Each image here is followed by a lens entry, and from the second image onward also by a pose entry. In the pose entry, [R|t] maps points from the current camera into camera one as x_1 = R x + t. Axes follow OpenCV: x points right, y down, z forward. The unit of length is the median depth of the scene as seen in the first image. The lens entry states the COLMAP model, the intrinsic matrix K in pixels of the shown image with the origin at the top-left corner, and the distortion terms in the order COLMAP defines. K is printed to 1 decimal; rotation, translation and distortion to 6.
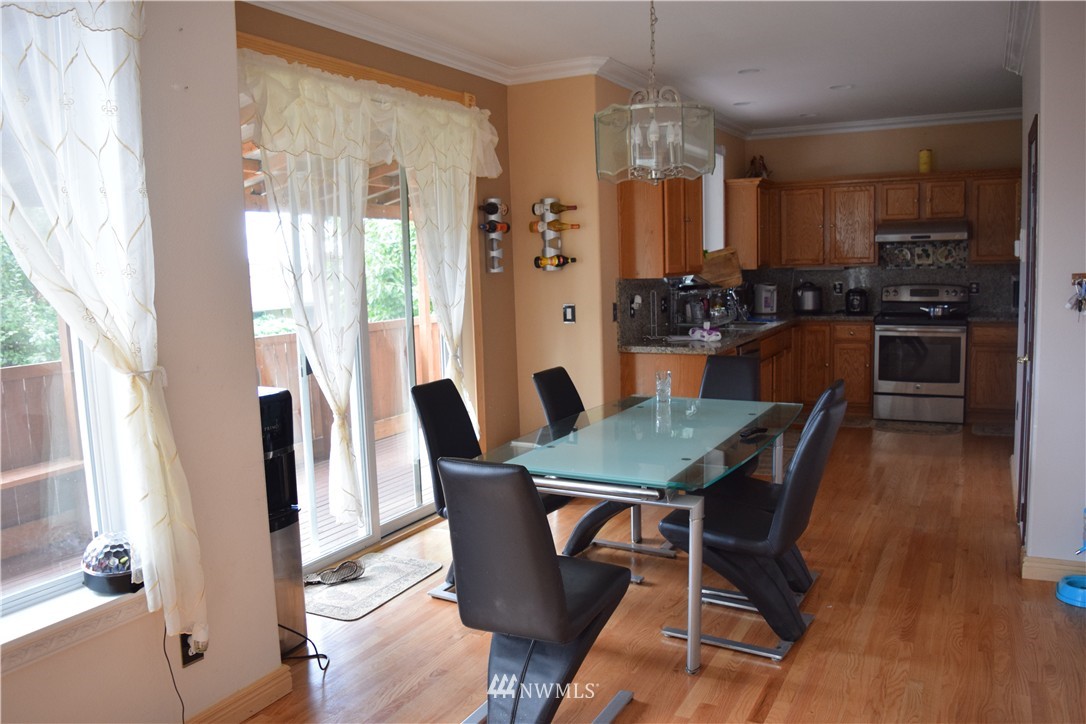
lens RADIAL K [[852.8, 0, 546.9], [0, 852.8, 364.1], [0, 0, 1]] dist [-0.096272, 0.024339]
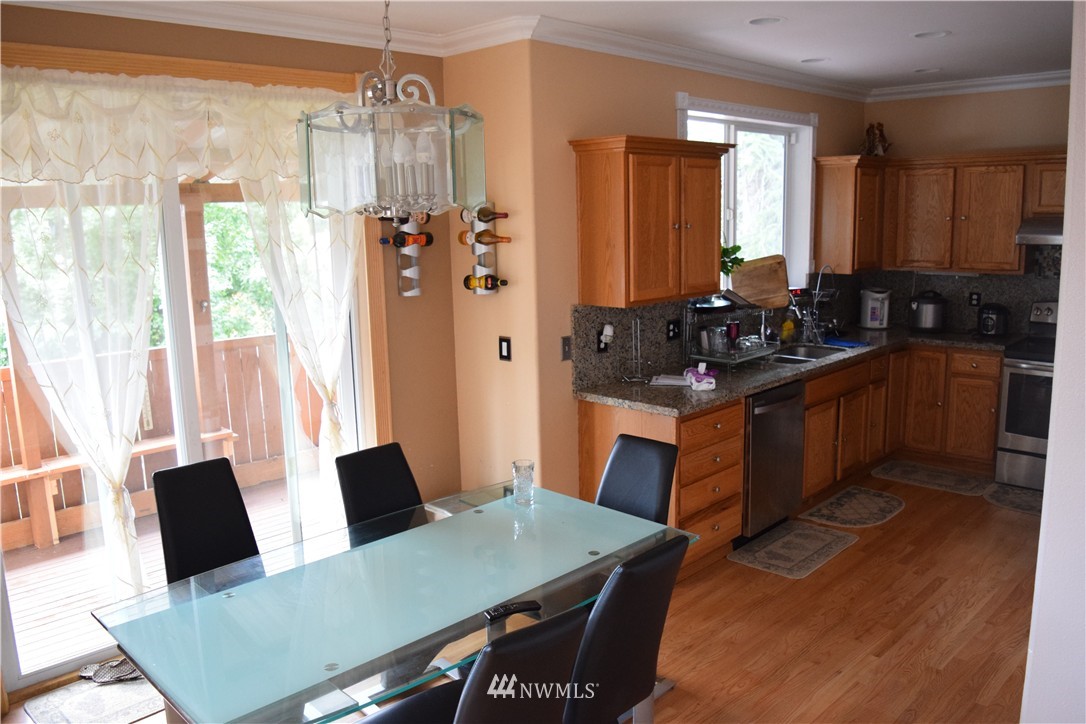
lens RADIAL K [[852.8, 0, 546.9], [0, 852.8, 364.1], [0, 0, 1]] dist [-0.096272, 0.024339]
pose [[0.957165, 0.058936, -0.283481, 0.286813], [-0.041121, 0.996811, 0.068394, -0.100293], [0.286607, -0.053807, 0.956536, 0.254991]]
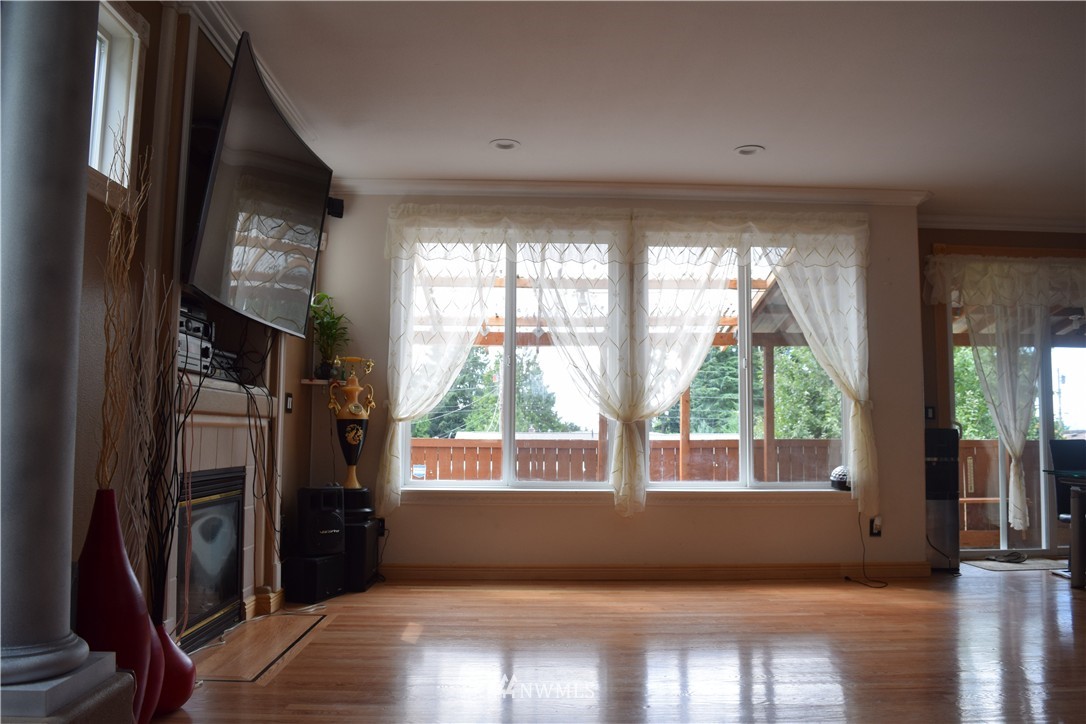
lens RADIAL K [[852.8, 0, 546.9], [0, 852.8, 364.1], [0, 0, 1]] dist [-0.096272, 0.024339]
pose [[0.490948, -0.045156, -0.870018, 0.521395], [-0.125157, 0.984641, -0.121731, 0.136807], [0.862152, 0.168652, 0.477756, -0.422500]]
